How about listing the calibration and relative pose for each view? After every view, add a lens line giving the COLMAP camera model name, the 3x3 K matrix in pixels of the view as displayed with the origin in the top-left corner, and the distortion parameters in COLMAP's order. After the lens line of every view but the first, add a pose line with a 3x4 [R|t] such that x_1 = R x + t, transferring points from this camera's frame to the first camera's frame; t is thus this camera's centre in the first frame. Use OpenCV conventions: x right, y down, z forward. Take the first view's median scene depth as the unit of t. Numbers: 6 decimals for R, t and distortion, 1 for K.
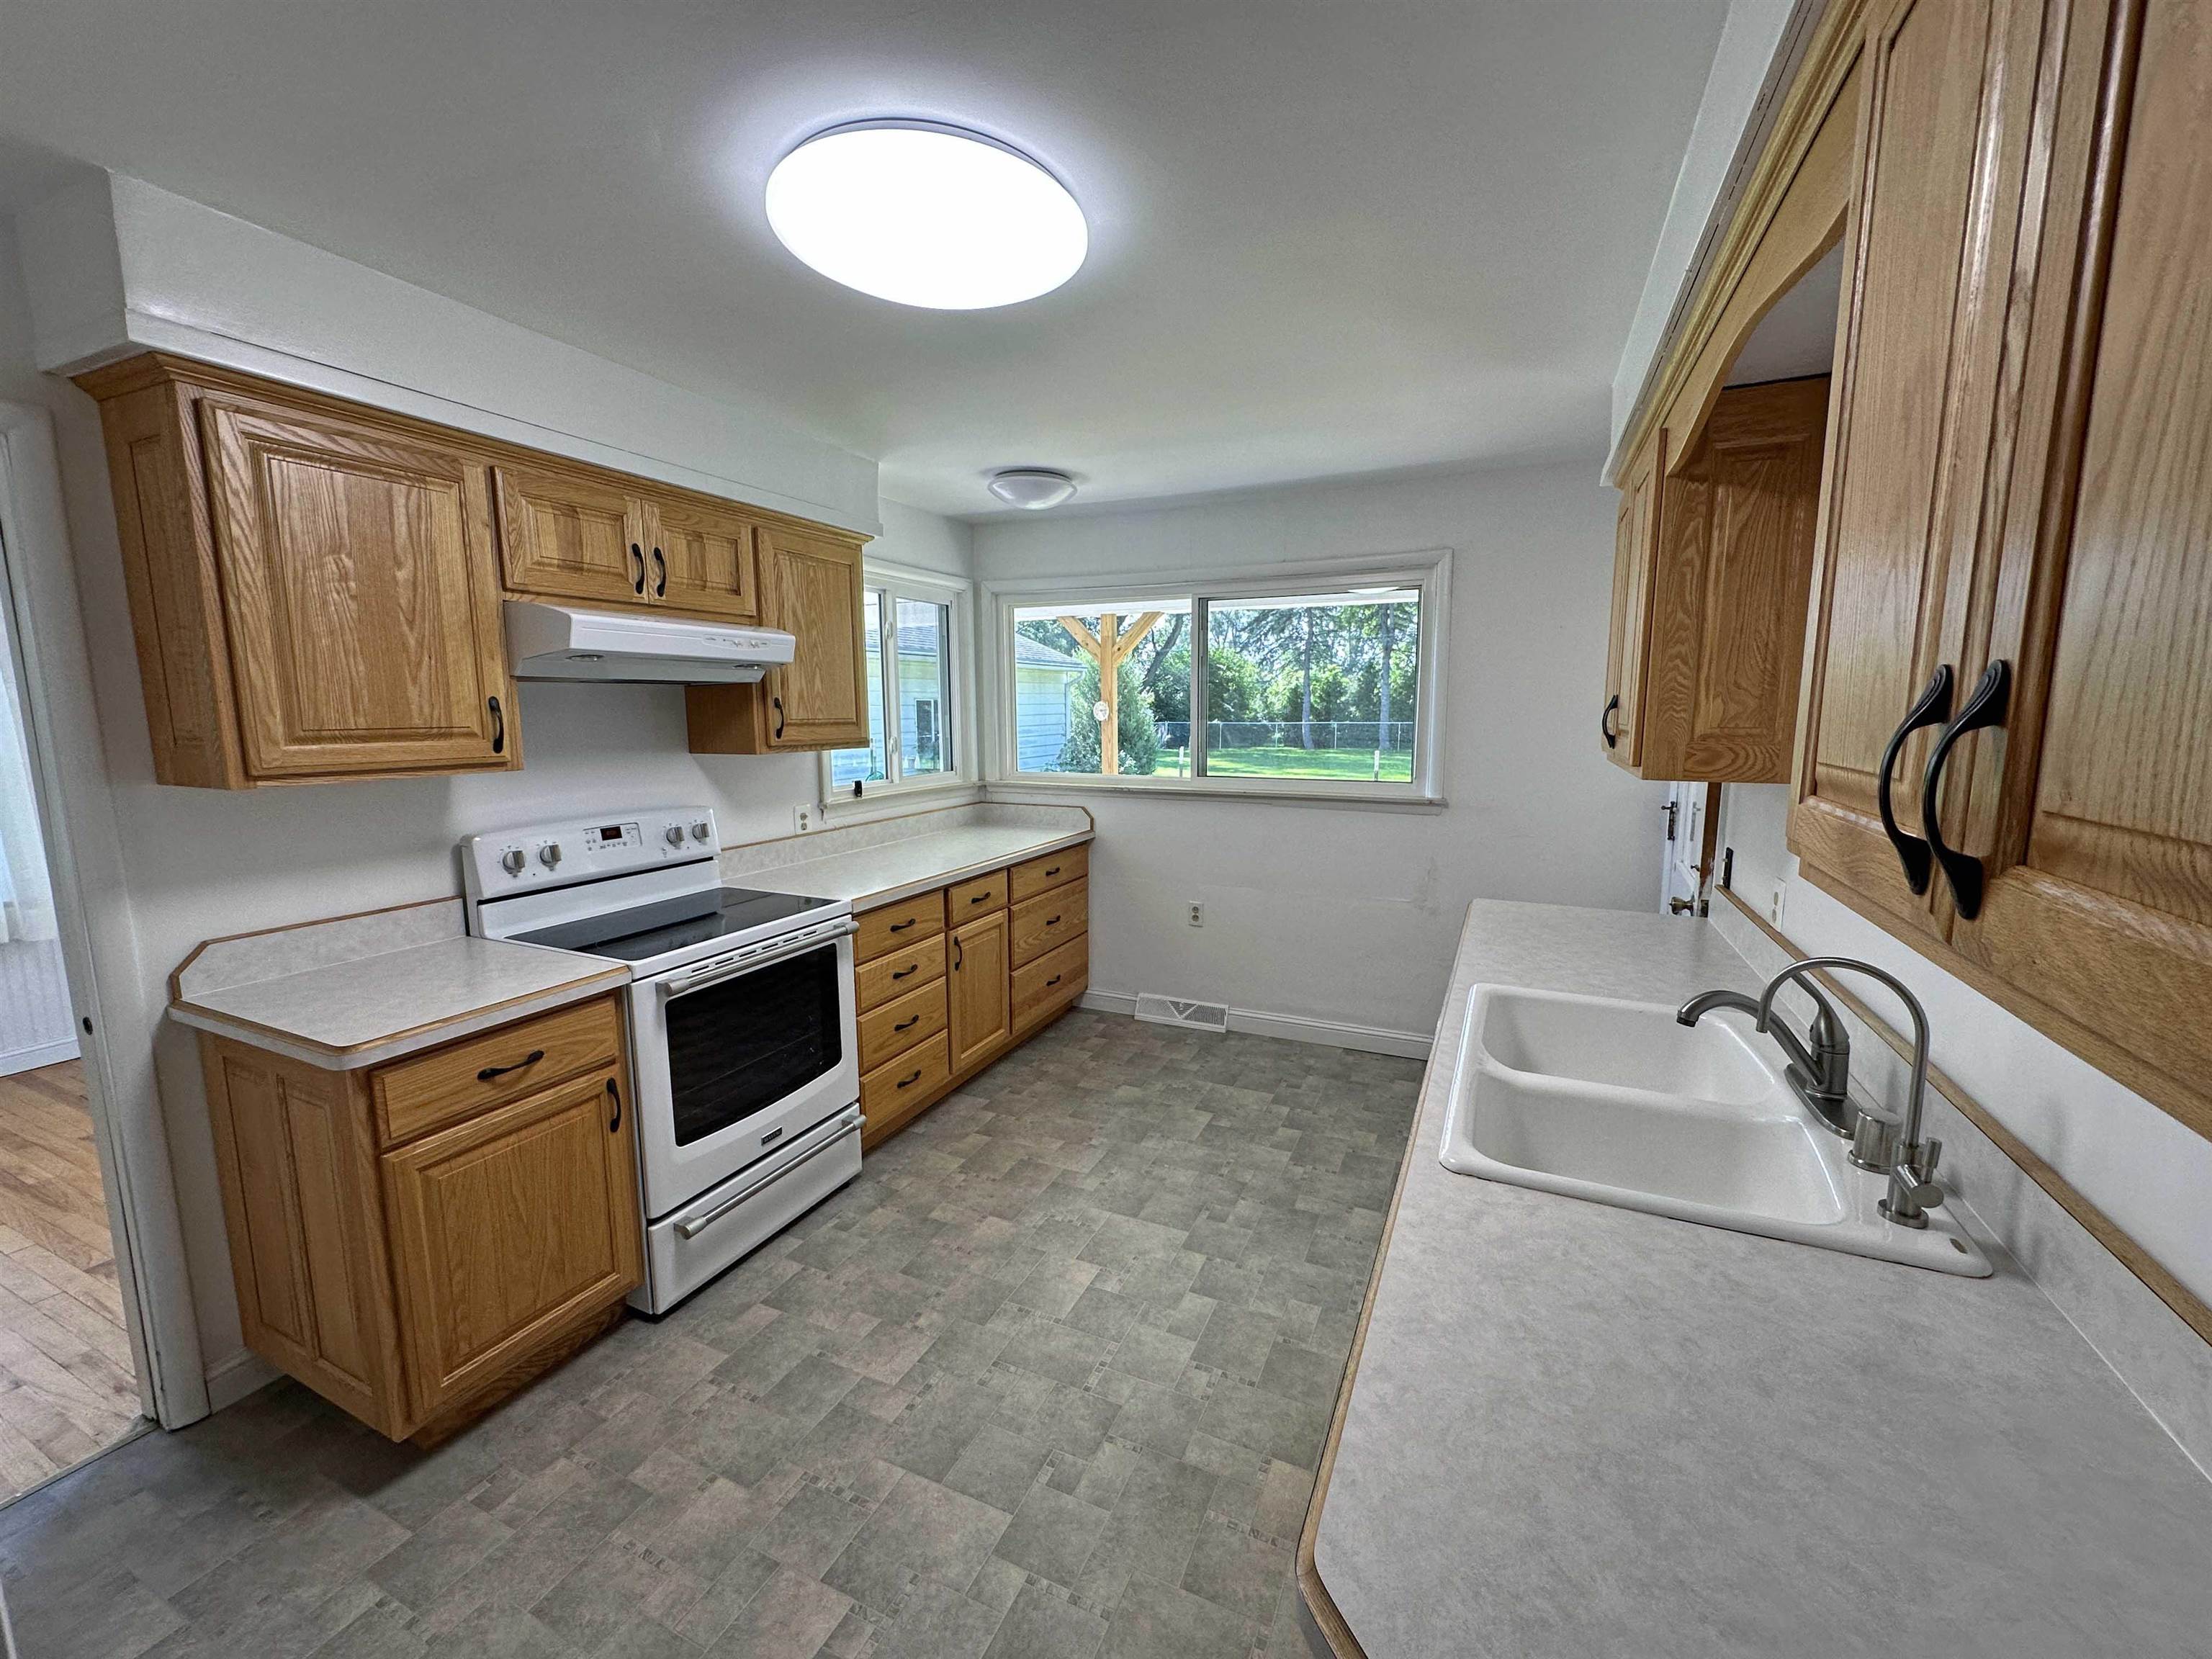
lens RADIAL K [[884.0, 0, 1108.2], [0, 884.0, 829.4], [0, 0, 1]] dist [-0.001897, -0.000441]
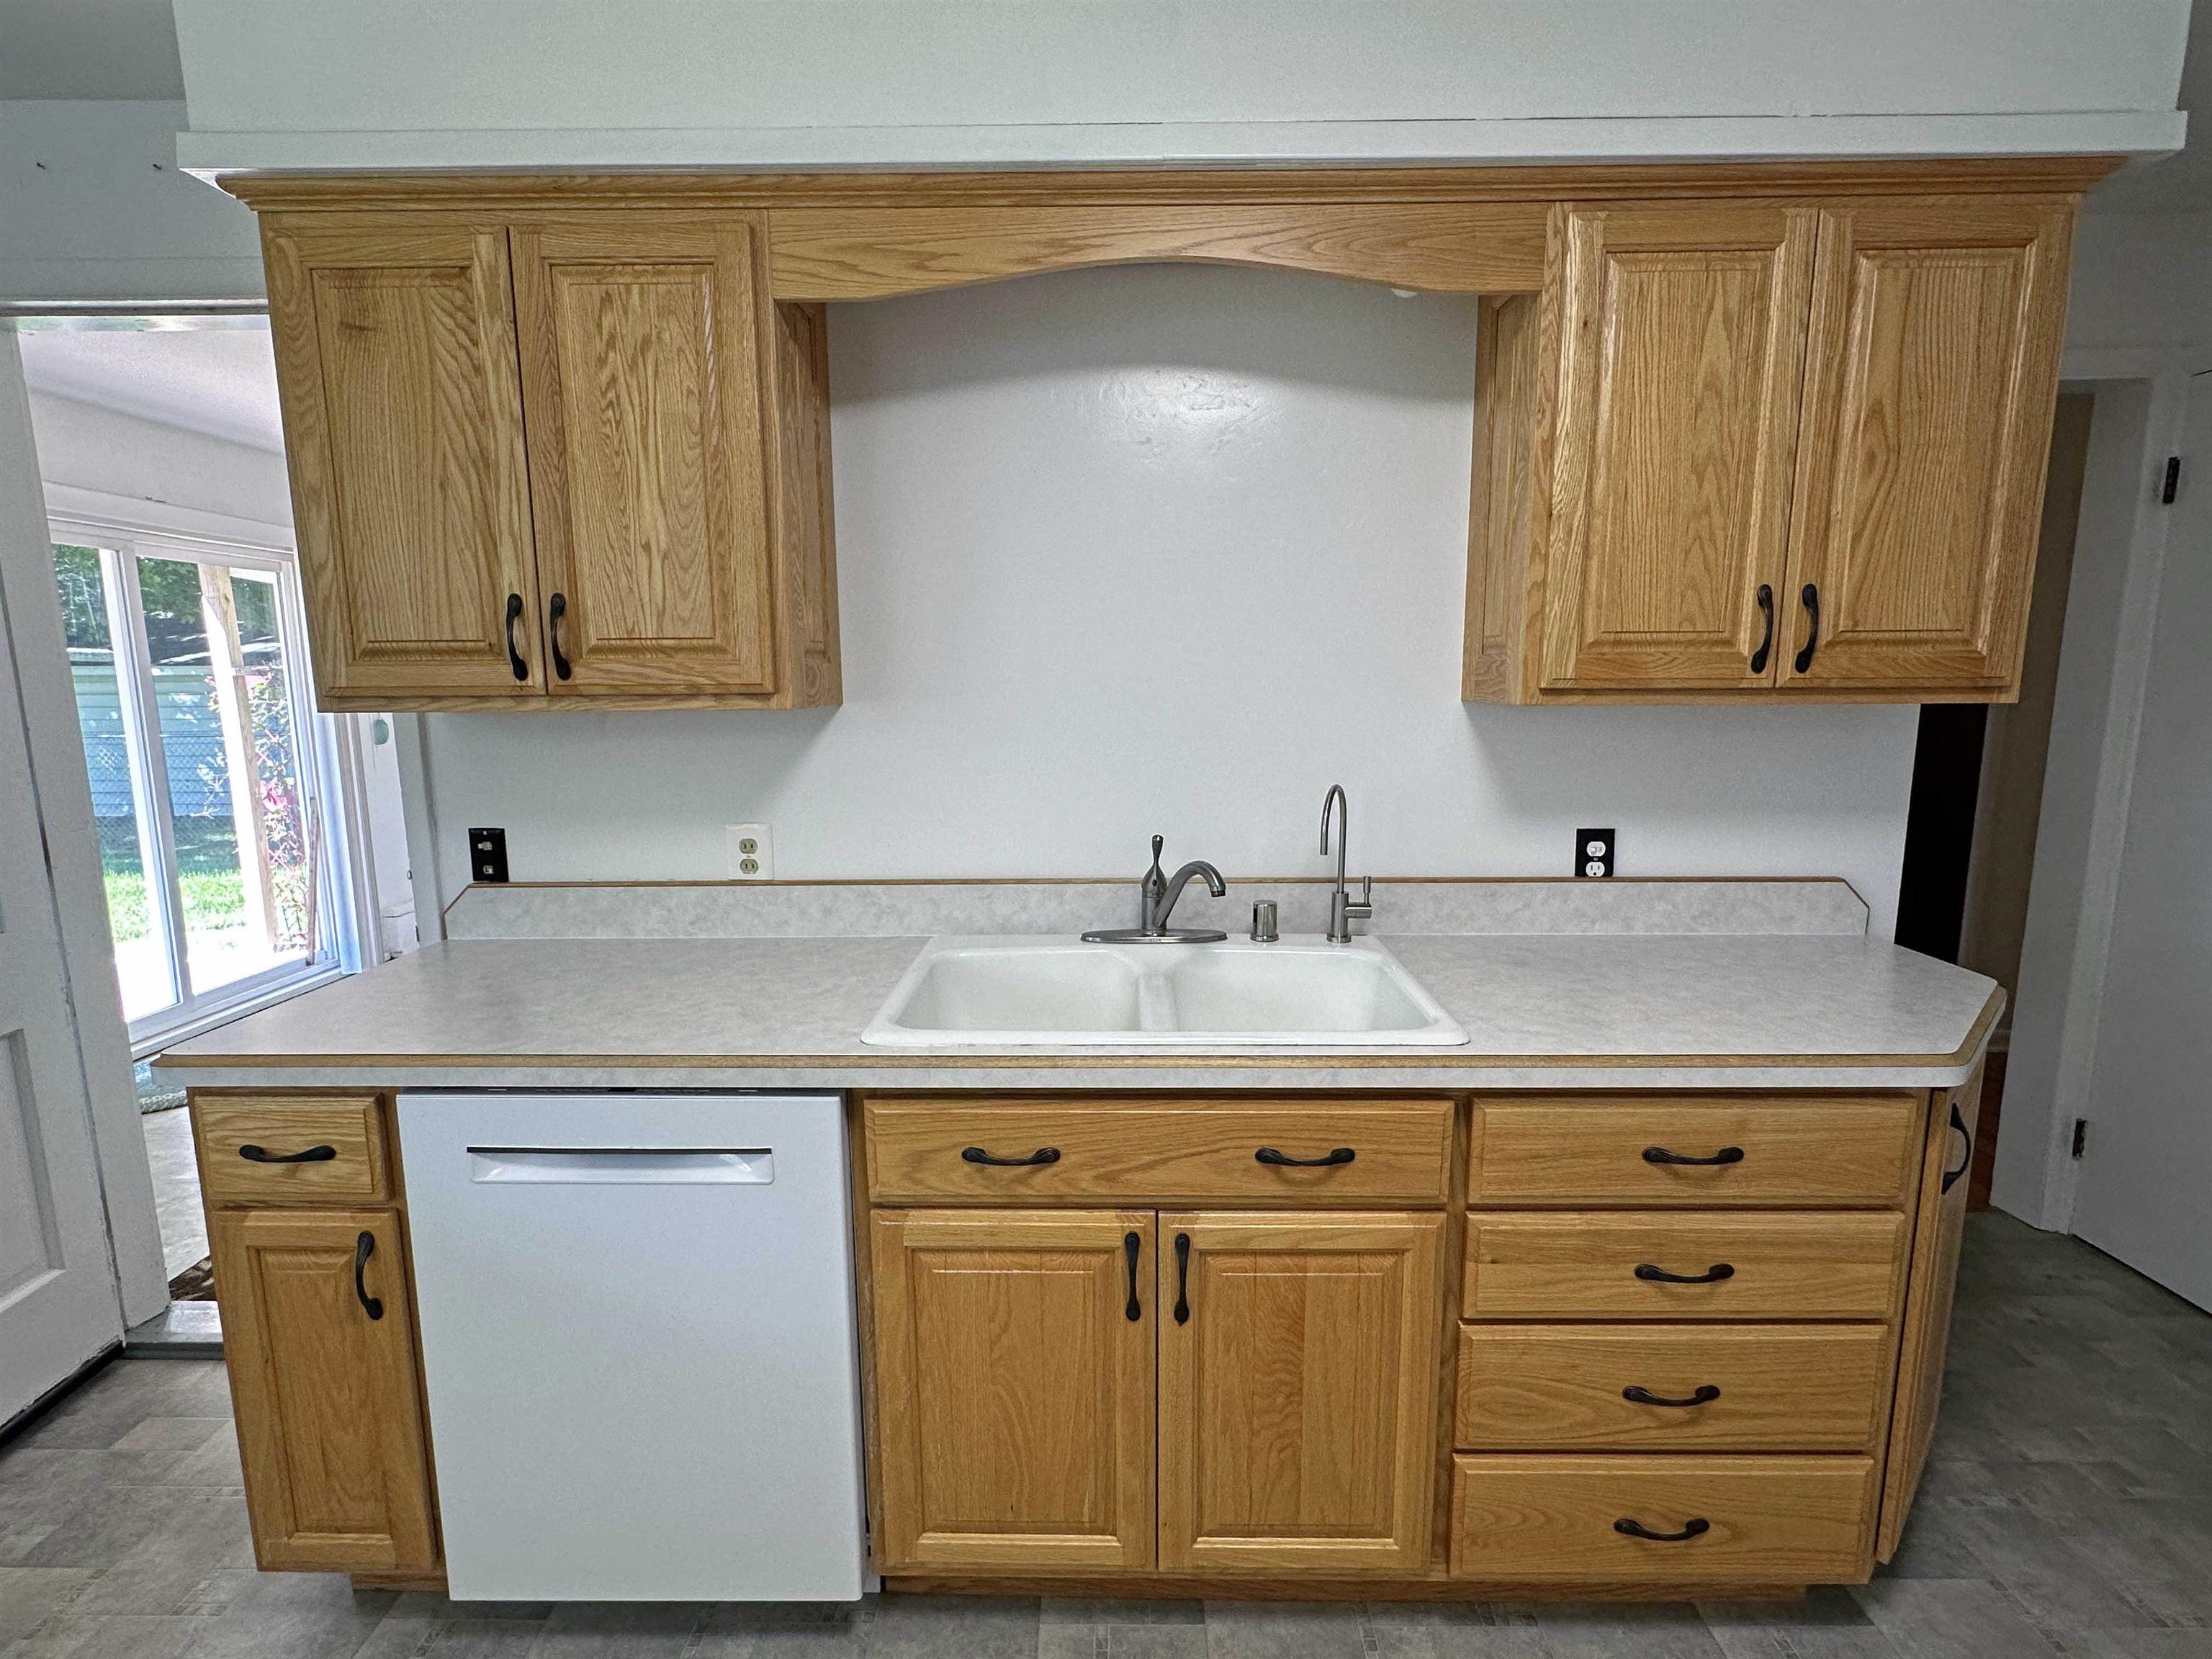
lens RADIAL K [[1401.9, 0, 1106.1], [0, 1401.9, 836.8], [0, 0, 1]] dist [-0.024756, 0.000185]
pose [[0.390021, 0.140004, -0.910100, 0.265919], [-0.120017, 0.987671, 0.100504, -0.079293], [0.912951, 0.070029, 0.402015, 0.624829]]
